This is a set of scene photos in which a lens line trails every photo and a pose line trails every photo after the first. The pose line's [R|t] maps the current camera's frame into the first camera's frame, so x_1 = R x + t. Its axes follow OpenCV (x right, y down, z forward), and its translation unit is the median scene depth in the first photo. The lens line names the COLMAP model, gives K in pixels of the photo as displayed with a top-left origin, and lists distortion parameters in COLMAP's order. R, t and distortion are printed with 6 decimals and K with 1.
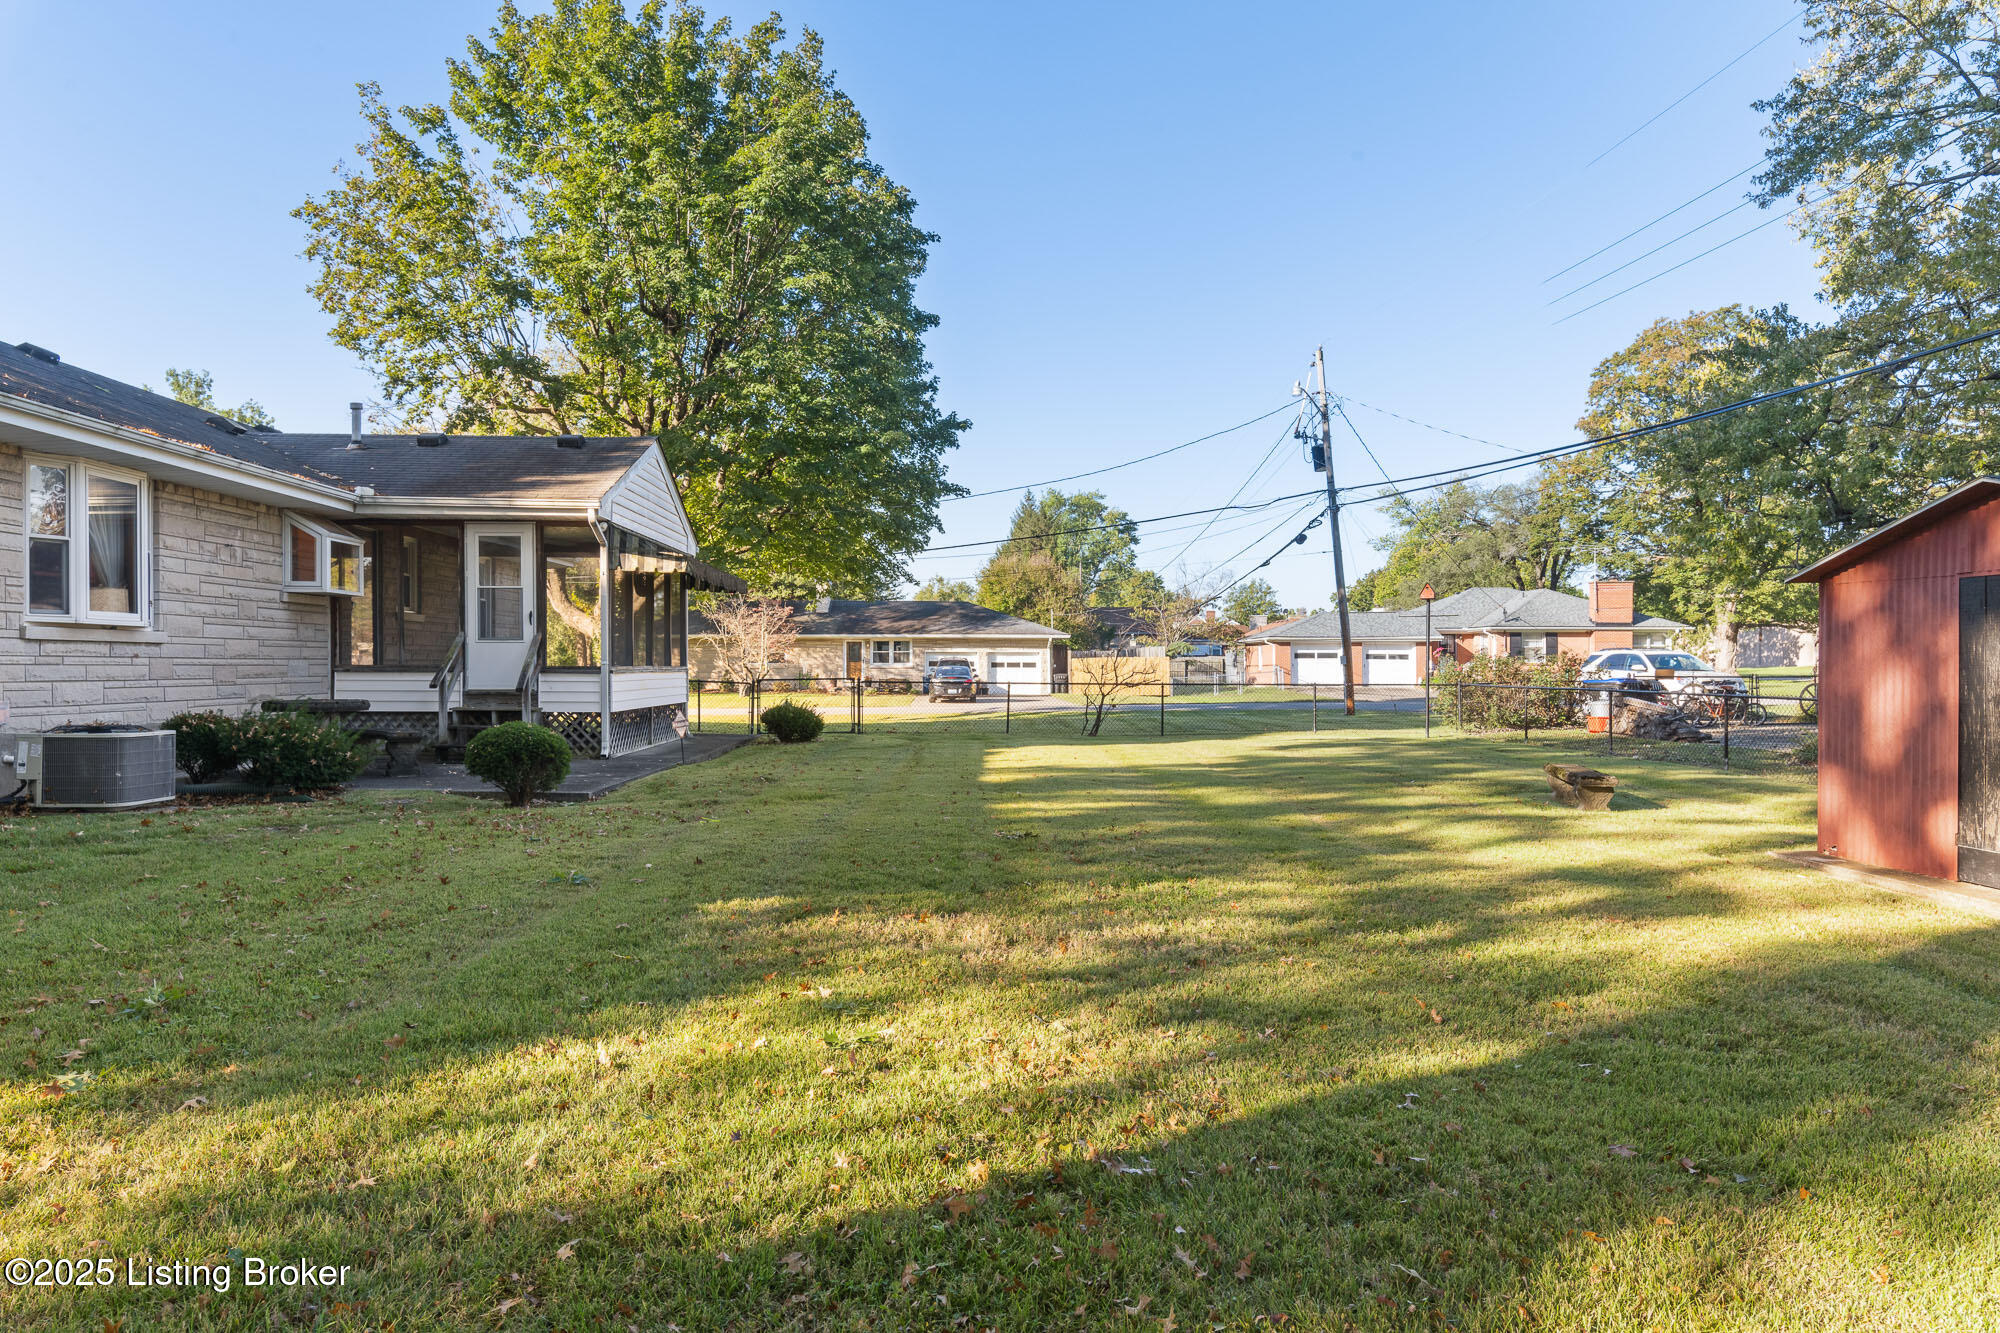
lens RADIAL K [[1281.3, 0, 1003.7], [0, 1281.3, 664.6], [0, 0, 1]] dist [0.004336, -0.001528]
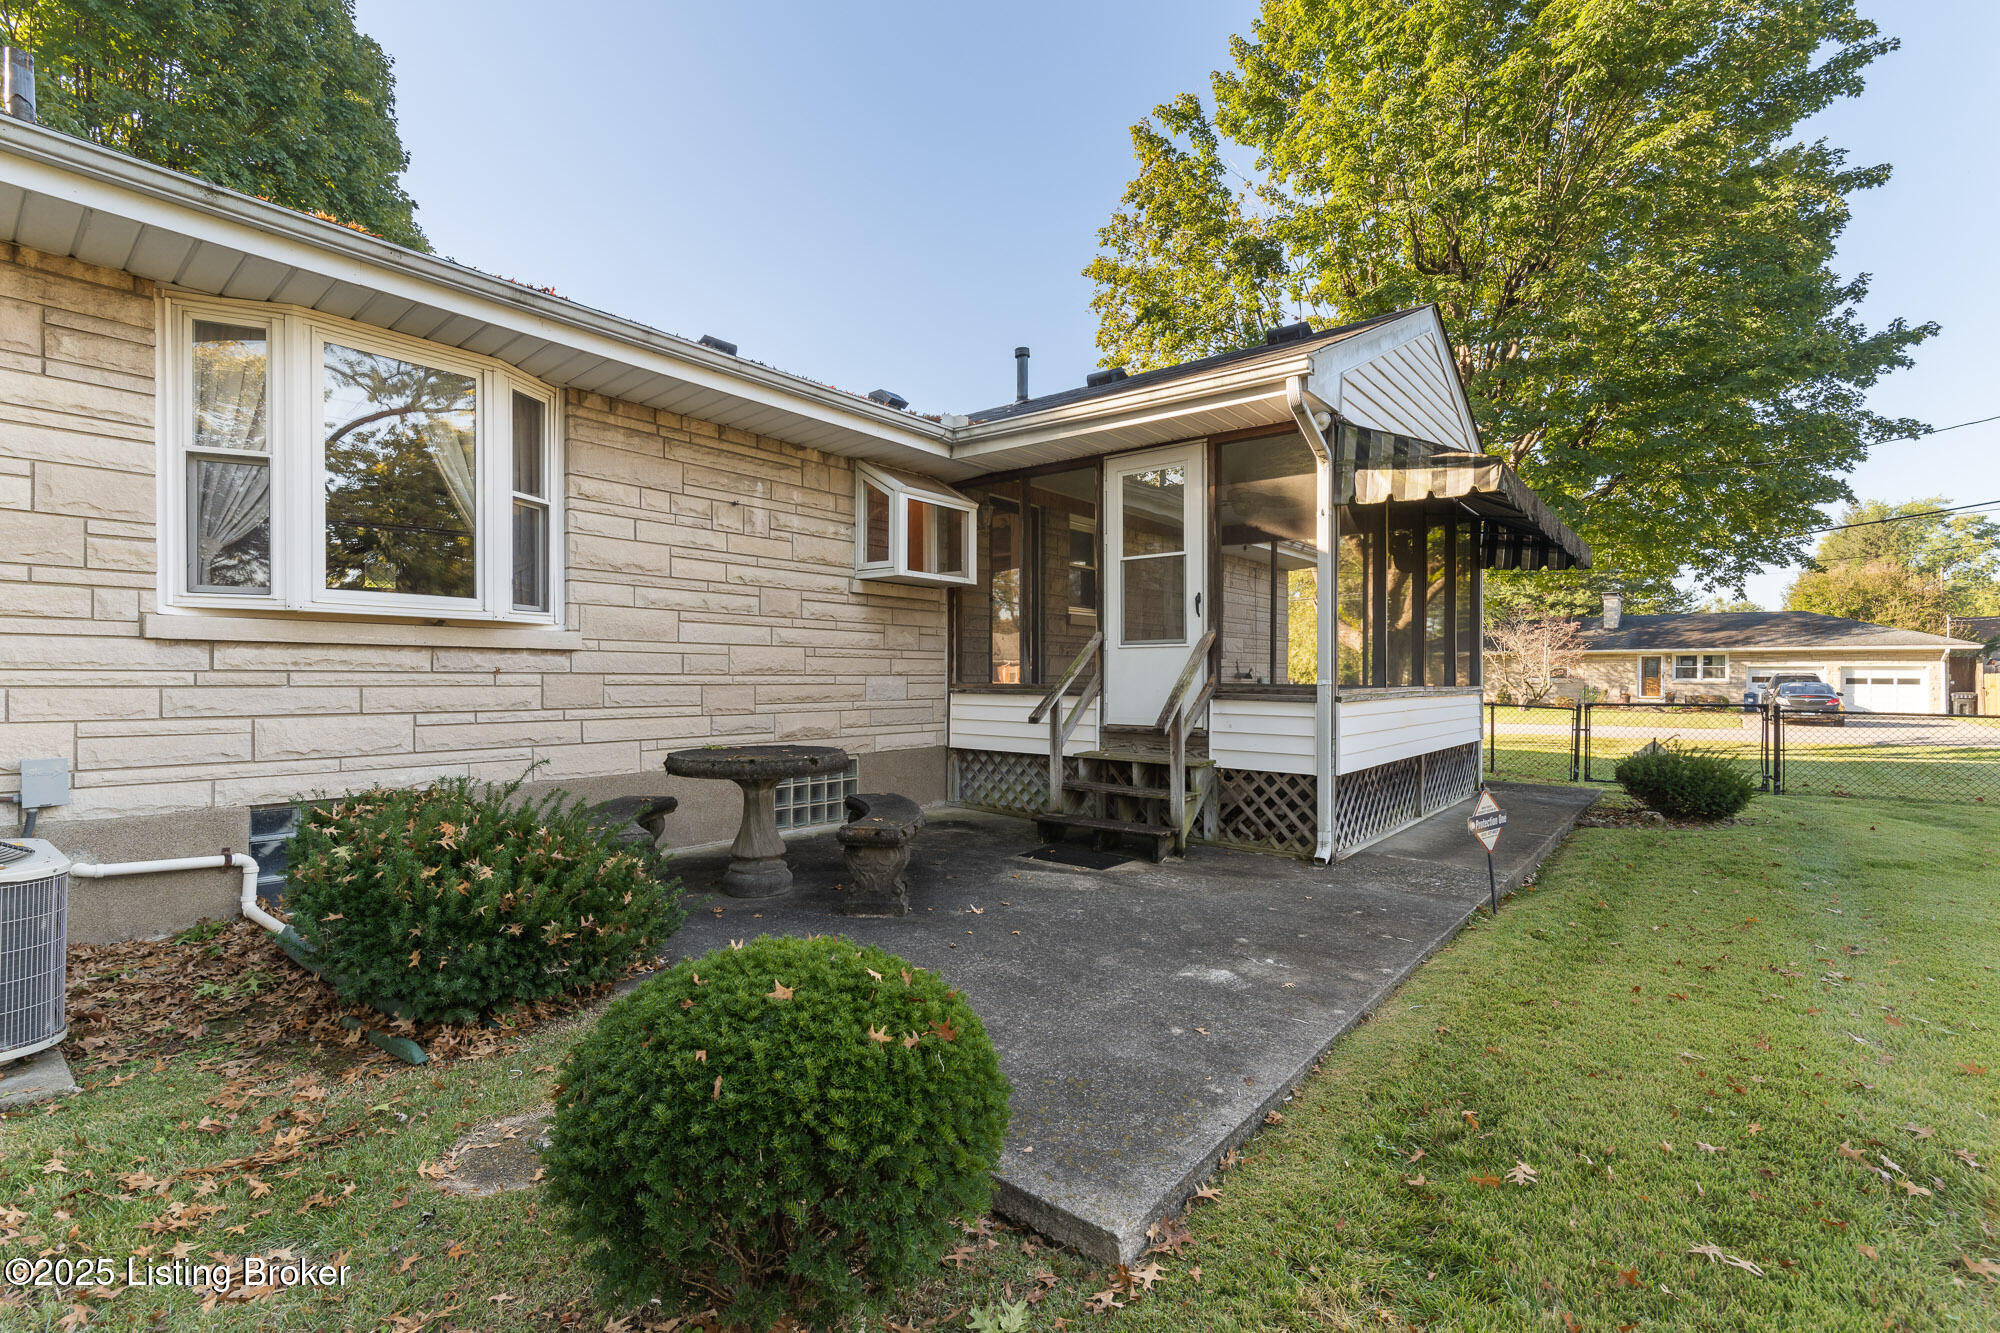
lens RADIAL K [[878.3, 0, 995.5], [0, 878.3, 686.7], [0, 0, 1]] dist [0.002180, 0.000647]
pose [[0.747514, 0.009025, -0.664185, -0.108953], [-0.002521, 0.999939, 0.010750, -0.002006], [0.664241, -0.006361, 0.747491, 0.404407]]
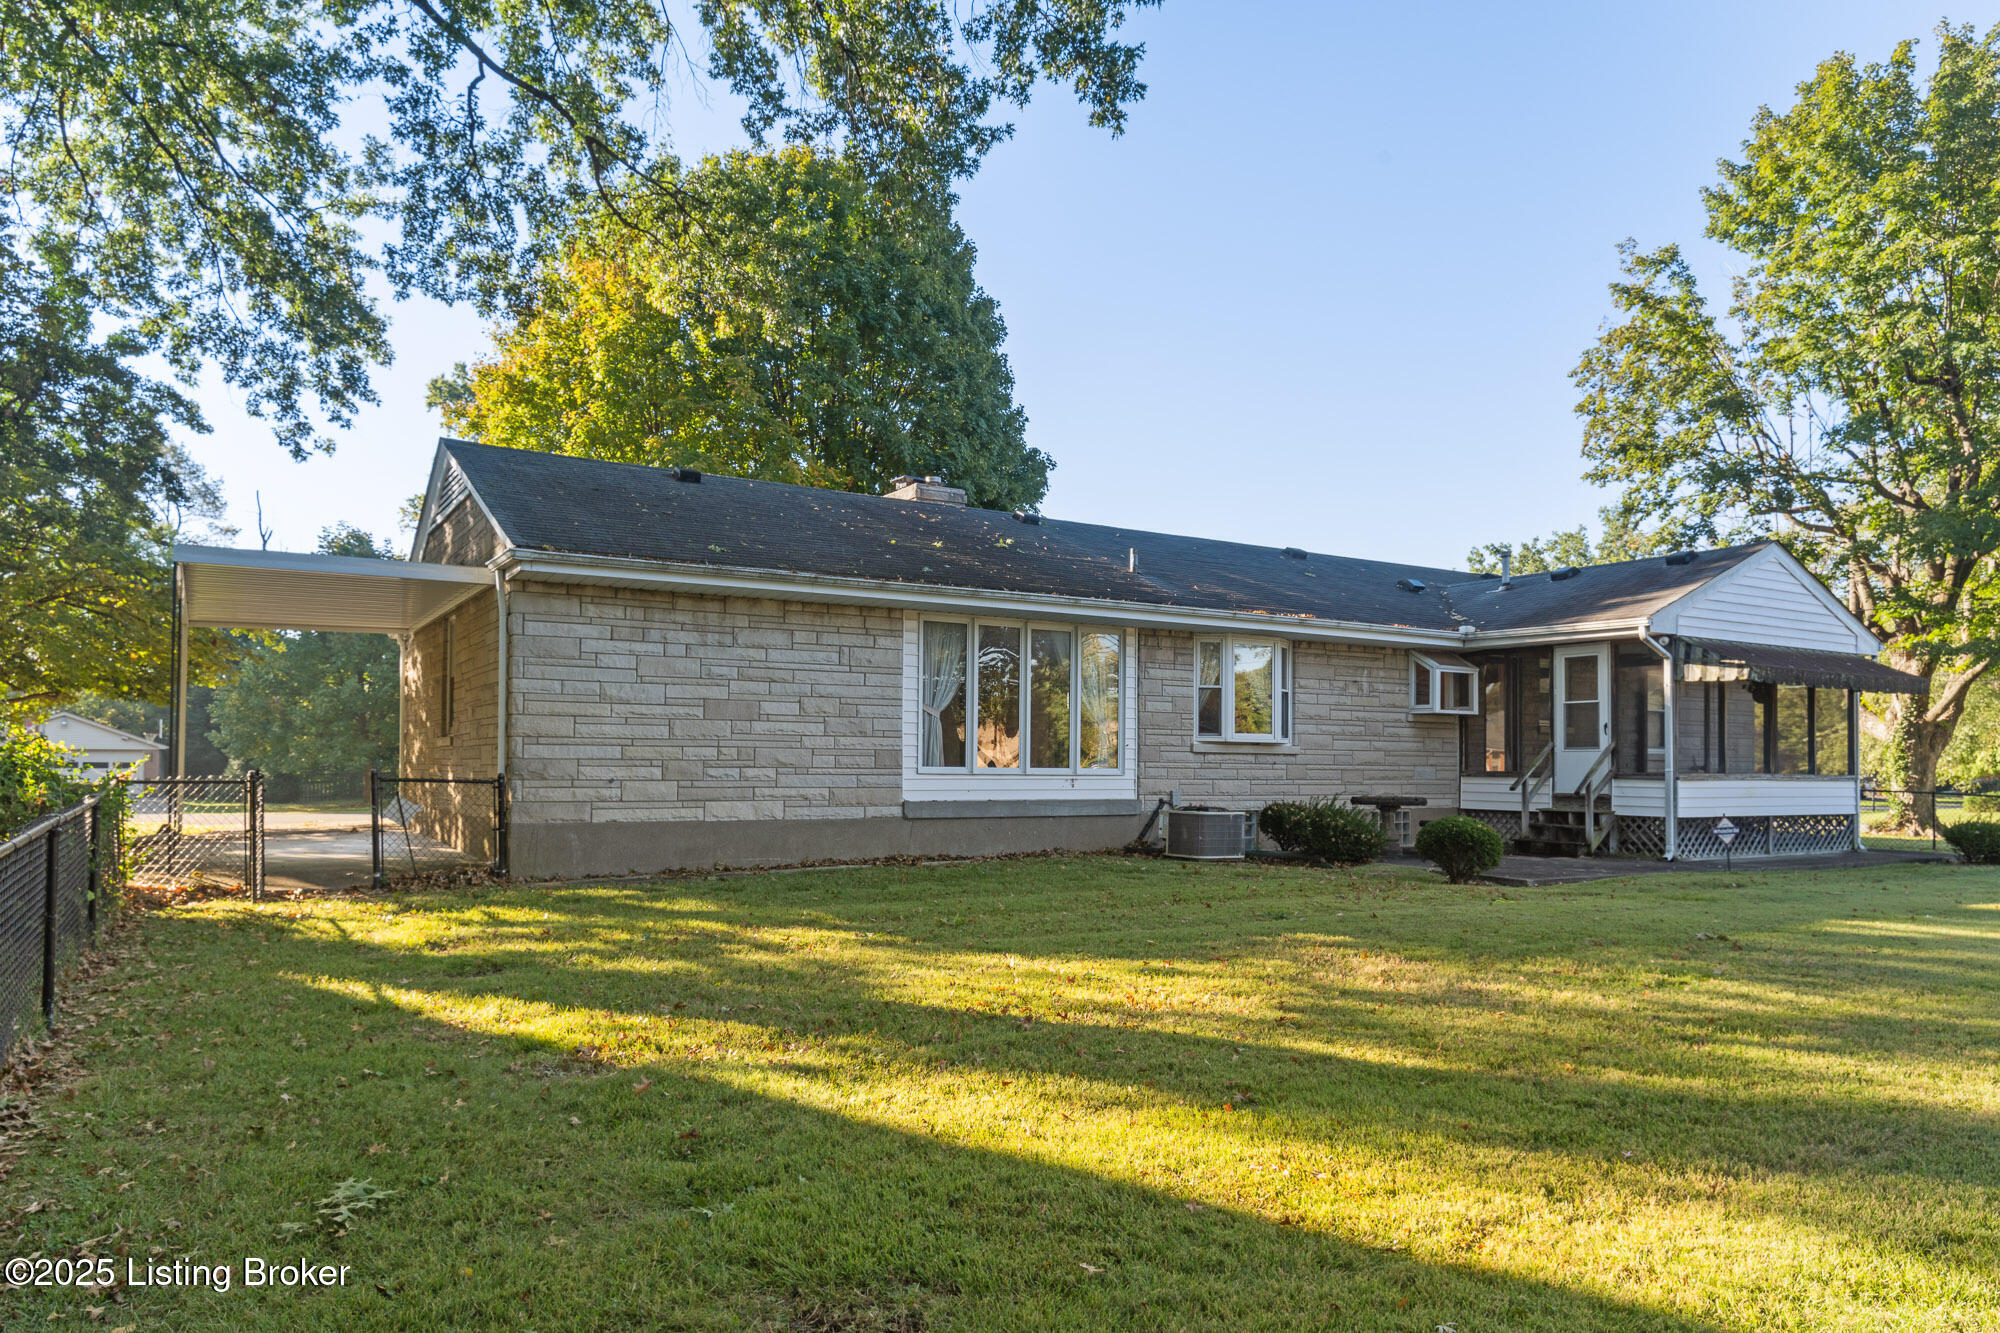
lens RADIAL K [[1281.3, 0, 1007.4], [0, 1281.3, 749.6], [0, 0, 1]] dist [0.004336, -0.001528]
pose [[0.482577, -0.007891, -0.875818, 0.218599], [-0.006951, 0.999893, -0.012839, -0.000597], [0.875826, 0.012284, 0.482471, 0.012920]]
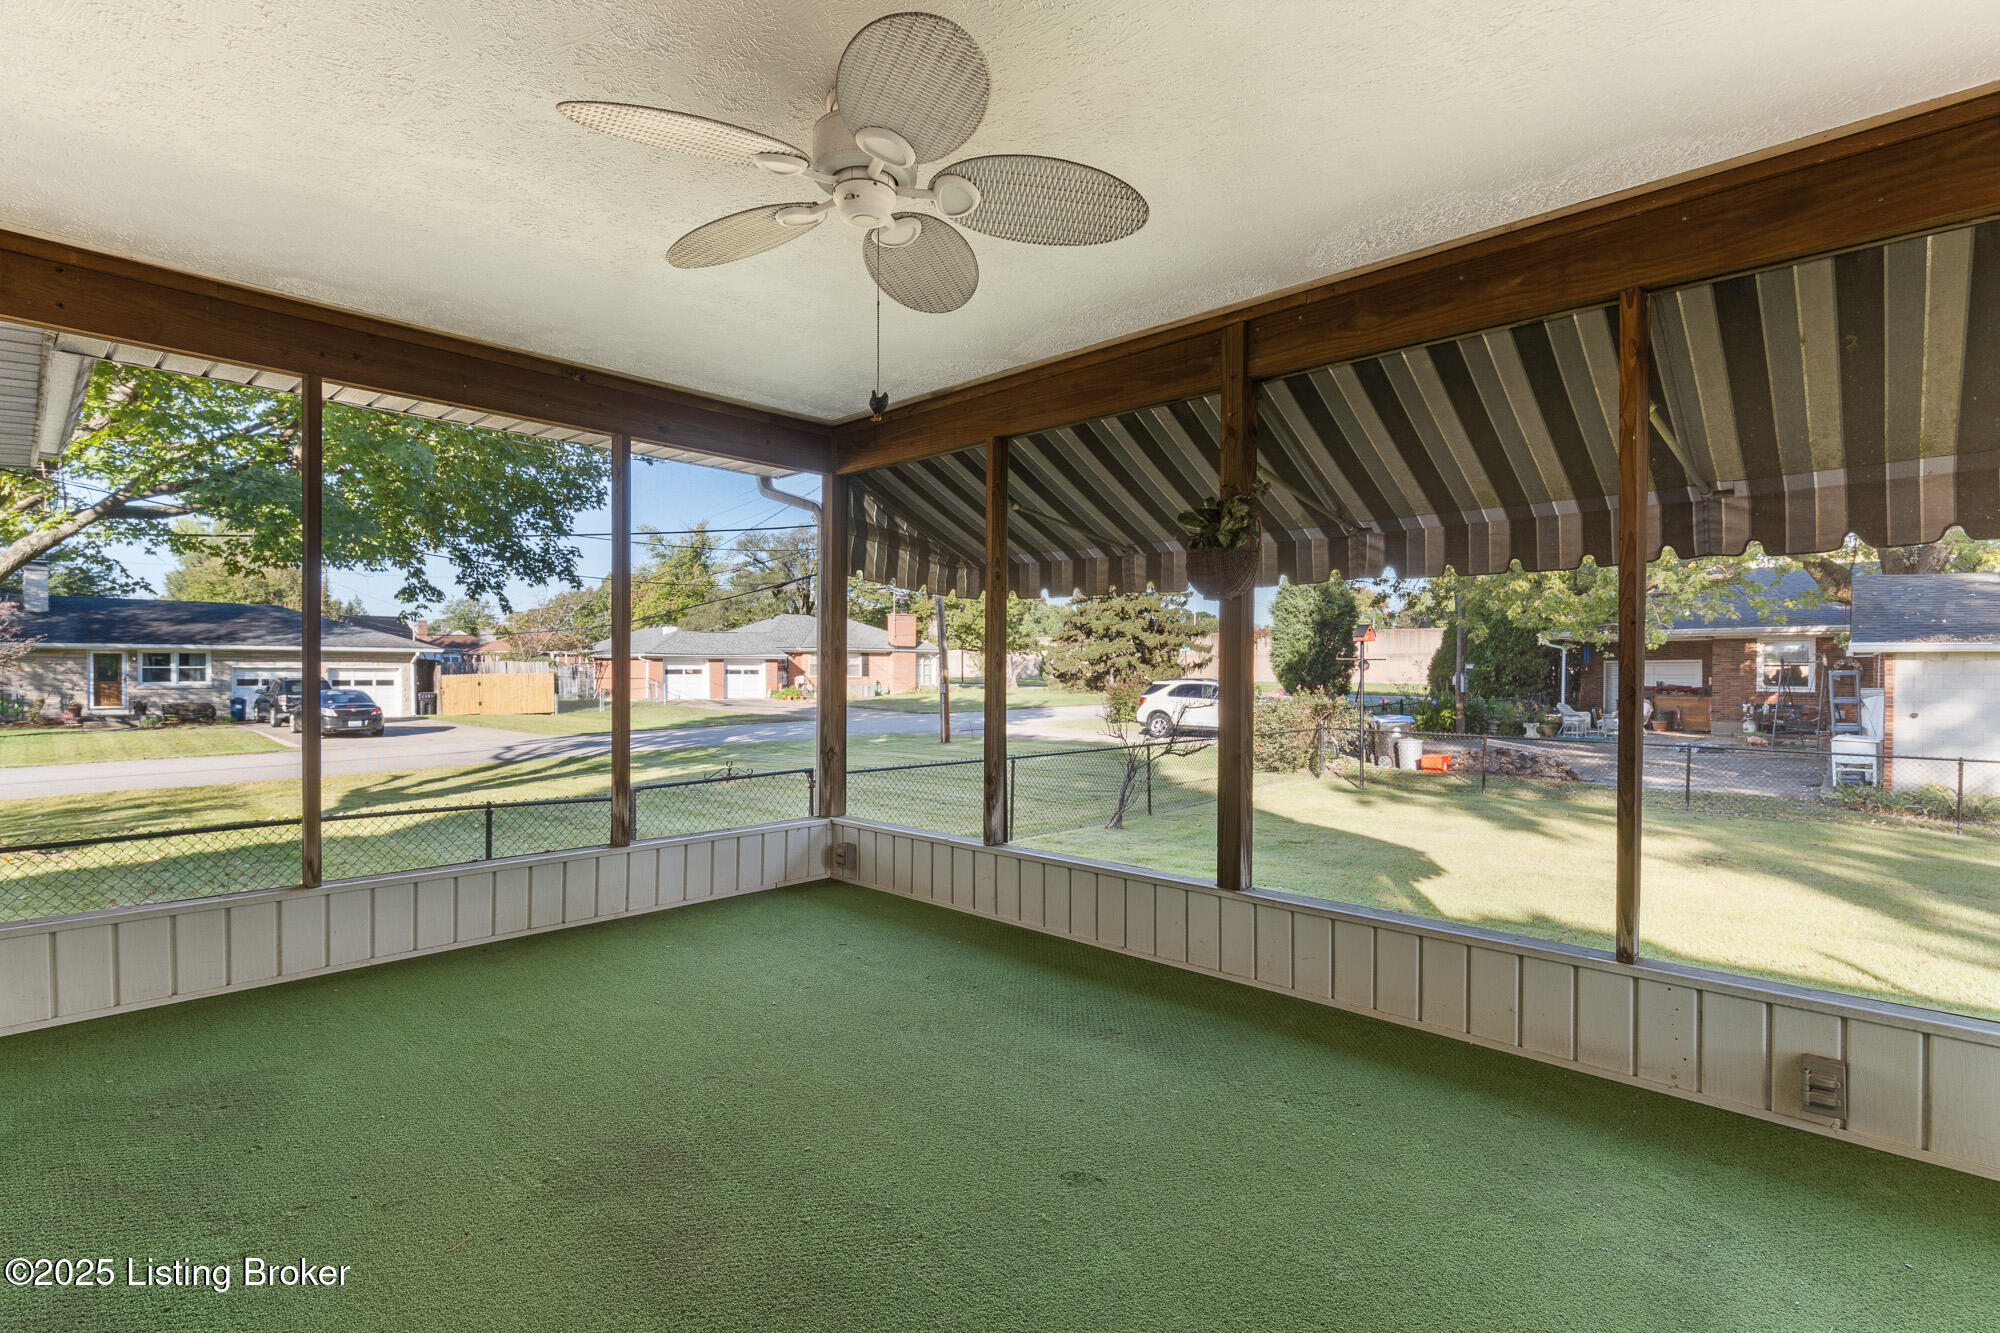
lens RADIAL K [[940.6, 0, 1007.1], [0, 940.6, 669.2], [0, 0, 1]] dist [-0.000267, 0.000367]
pose [[0.719733, 0.001664, 0.694249, -0.290535], [-0.002692, 0.999996, 0.000395, -0.025010], [-0.694245, -0.002153, 0.719735, 0.625578]]
